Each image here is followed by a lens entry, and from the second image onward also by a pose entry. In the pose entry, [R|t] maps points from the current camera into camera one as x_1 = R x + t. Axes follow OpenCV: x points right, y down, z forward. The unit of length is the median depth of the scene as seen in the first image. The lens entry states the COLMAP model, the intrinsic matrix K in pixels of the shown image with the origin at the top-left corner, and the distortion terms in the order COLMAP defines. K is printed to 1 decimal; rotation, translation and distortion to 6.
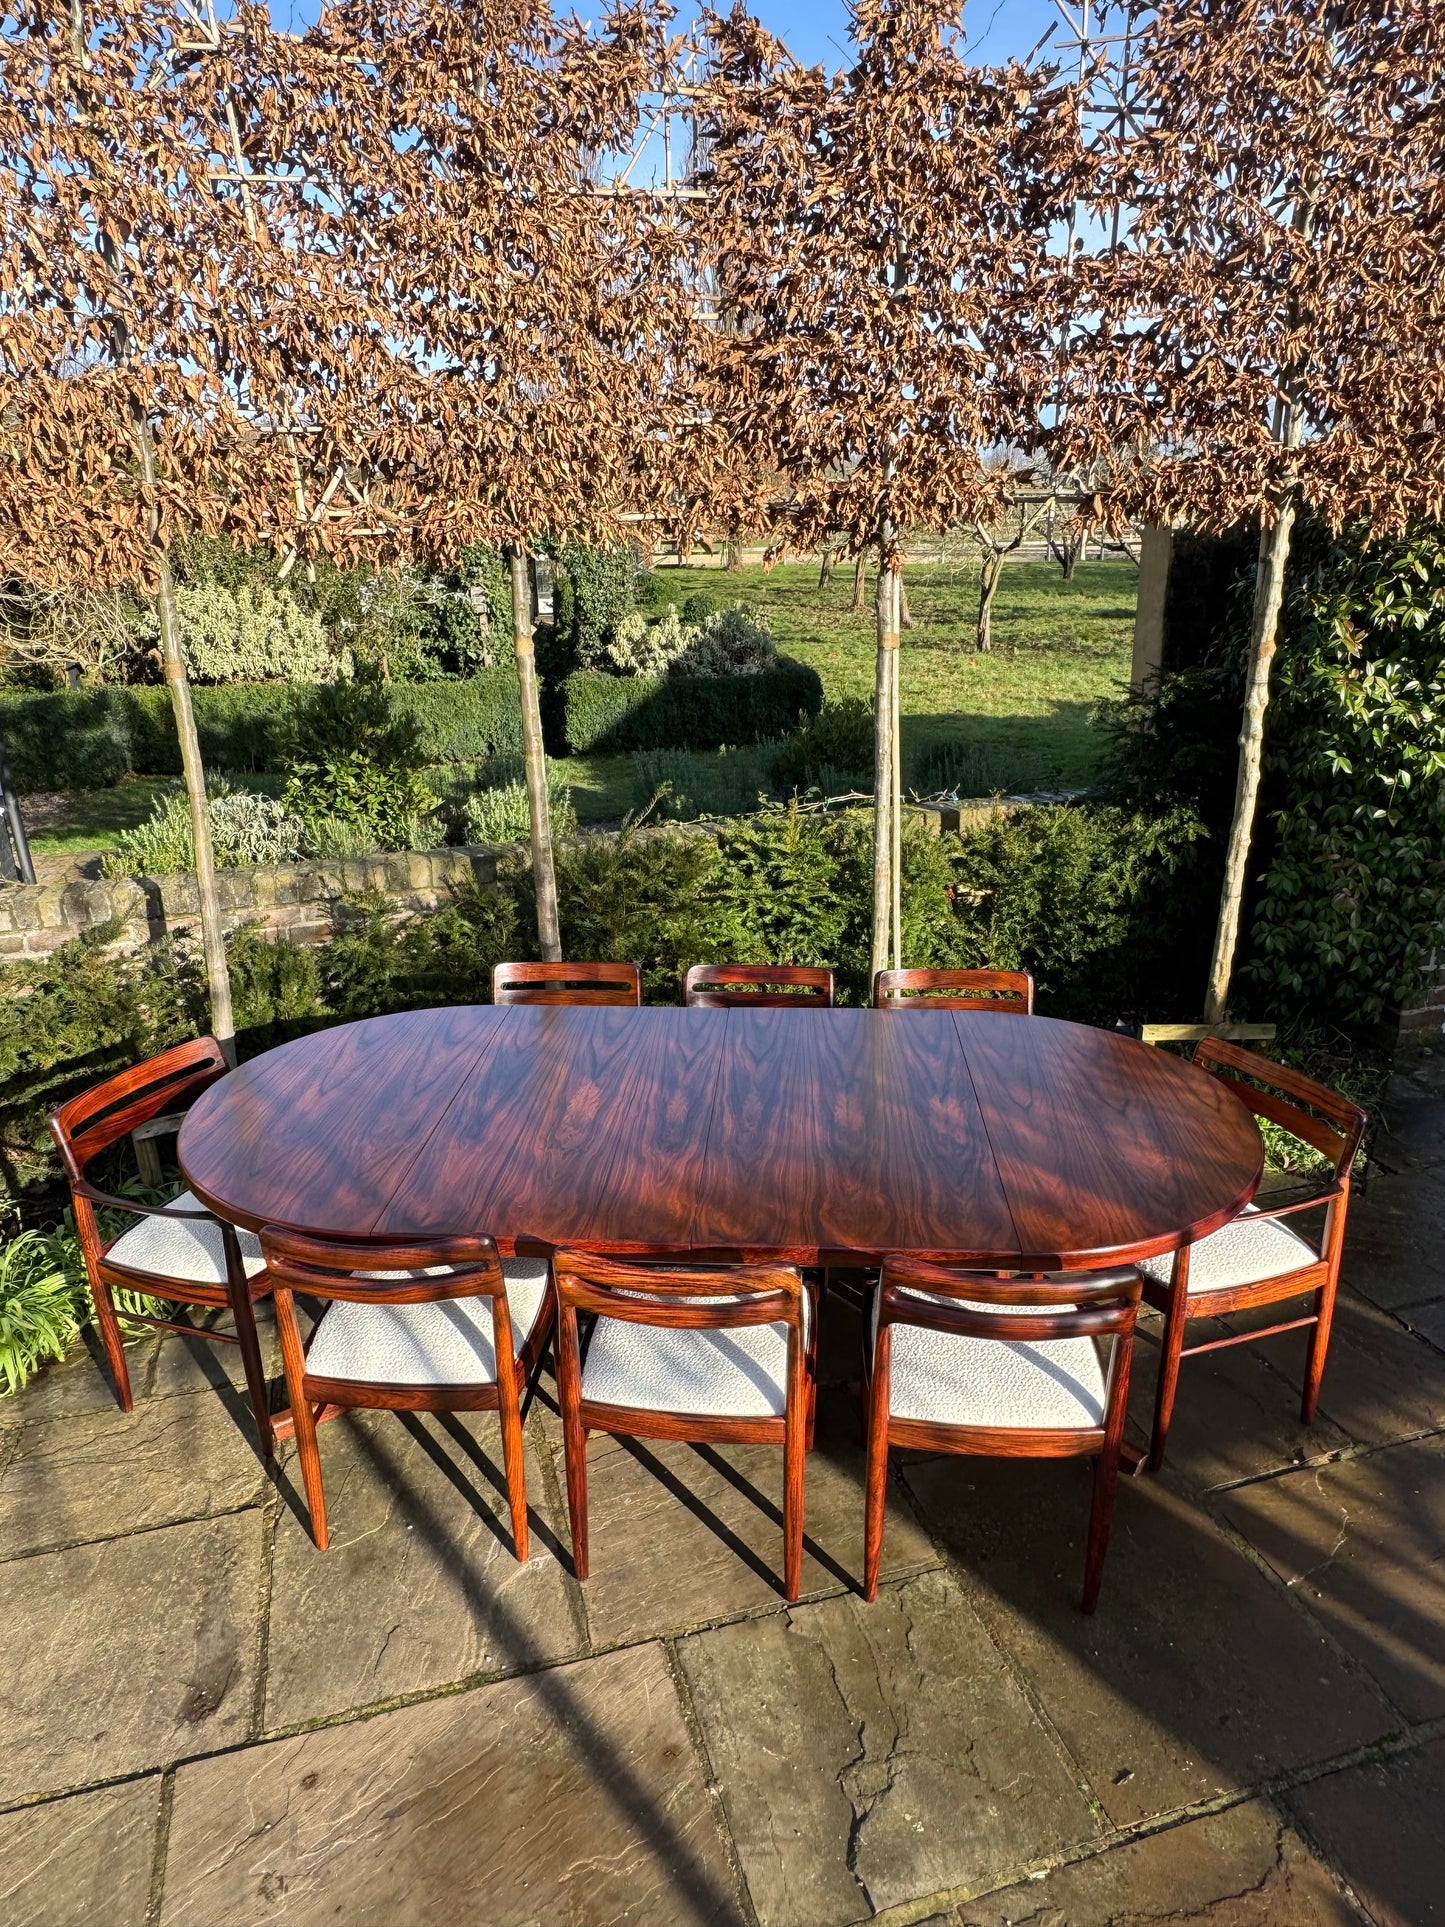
lens RADIAL K [[1245.5, 0, 733.7], [0, 1245.5, 959.6], [0, 0, 1]] dist [-0.003321, 0.002261]
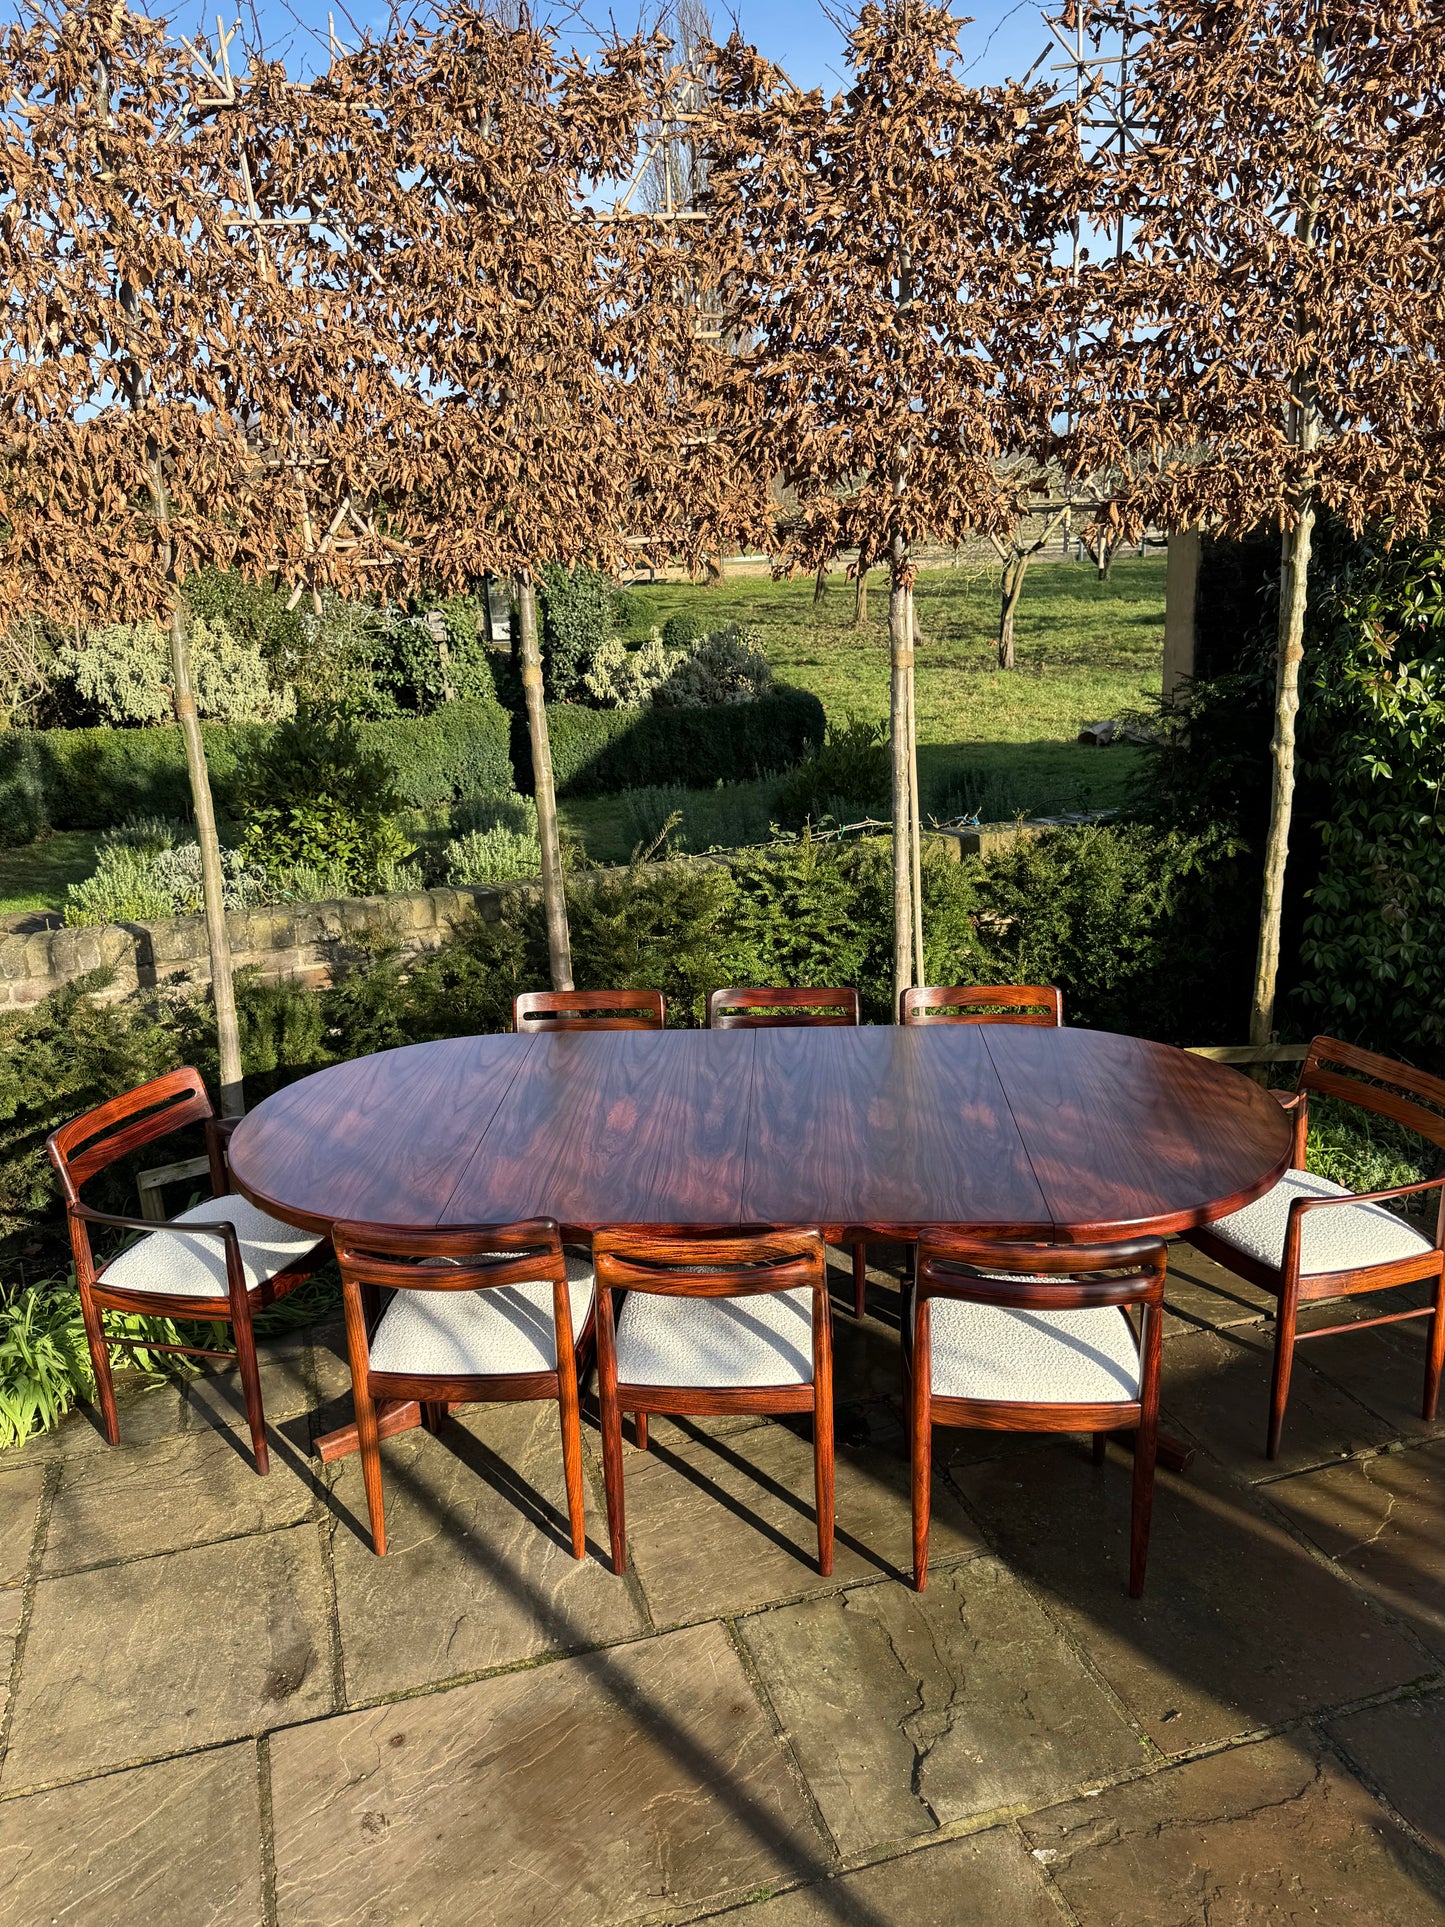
lens RADIAL K [[1485.9, 0, 716.7], [0, 1485.9, 970.1], [0, 0, 1]] dist [0.033646, -0.059025]
pose [[0.999608, -0.027810, -0.003337, -0.027283], [0.027613, 0.998419, -0.048969, 0.044632], [0.004693, 0.048858, 0.998795, -0.162410]]
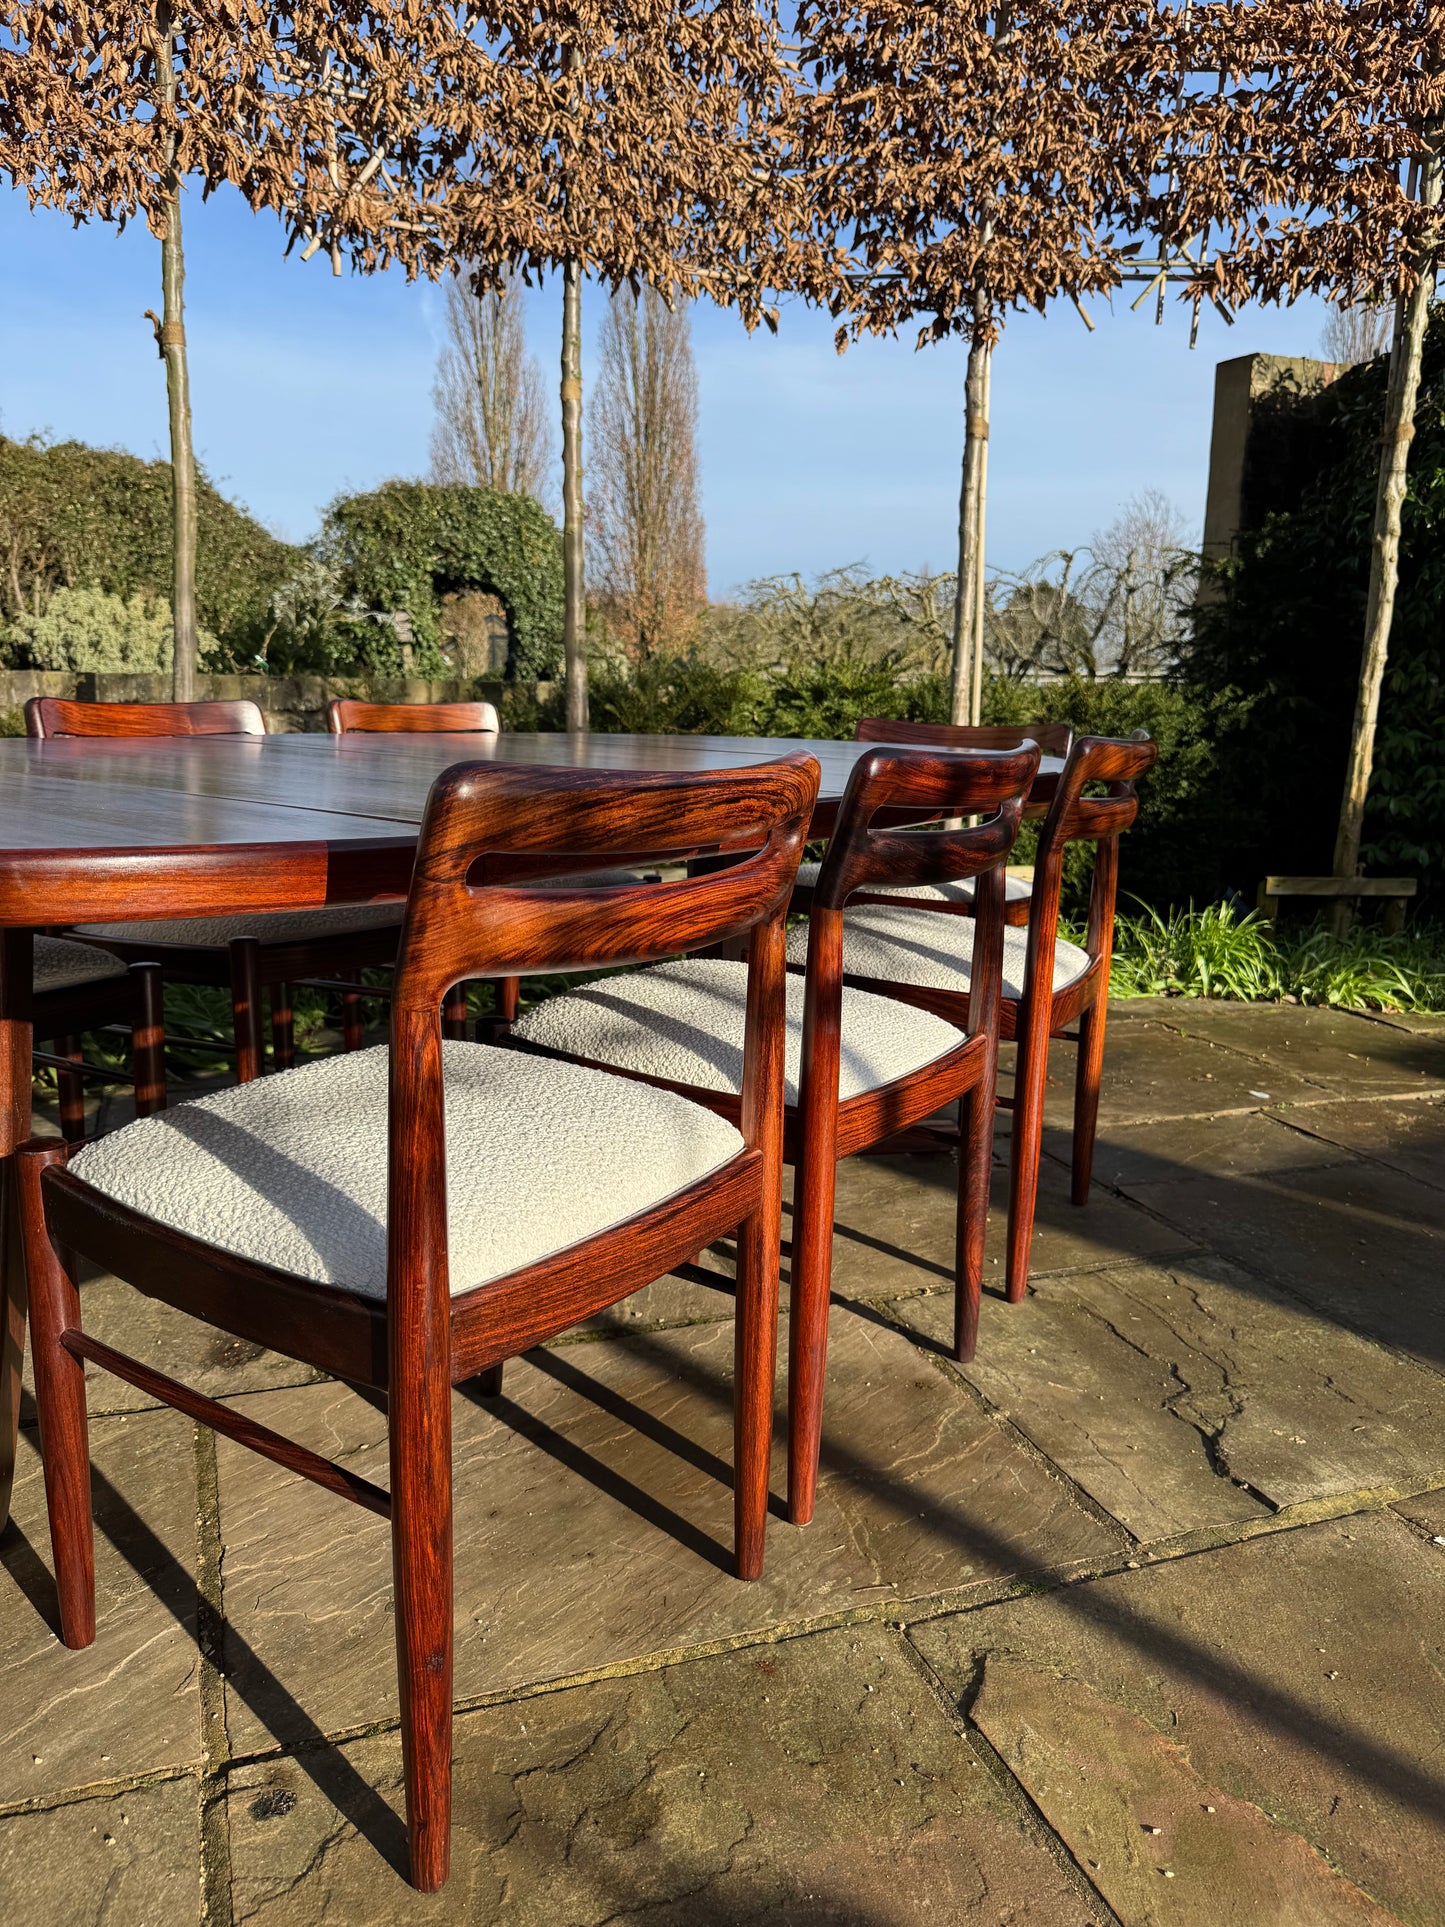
lens RADIAL K [[1371.4, 0, 727.5], [0, 1371.4, 967.9], [0, 0, 1]] dist [0.029905, -0.043260]
pose [[0.996640, 0.027047, 0.077312, -0.131672], [-0.015719, 0.989521, -0.143534, 0.295297], [-0.080384, 0.141836, 0.986621, 0.113710]]
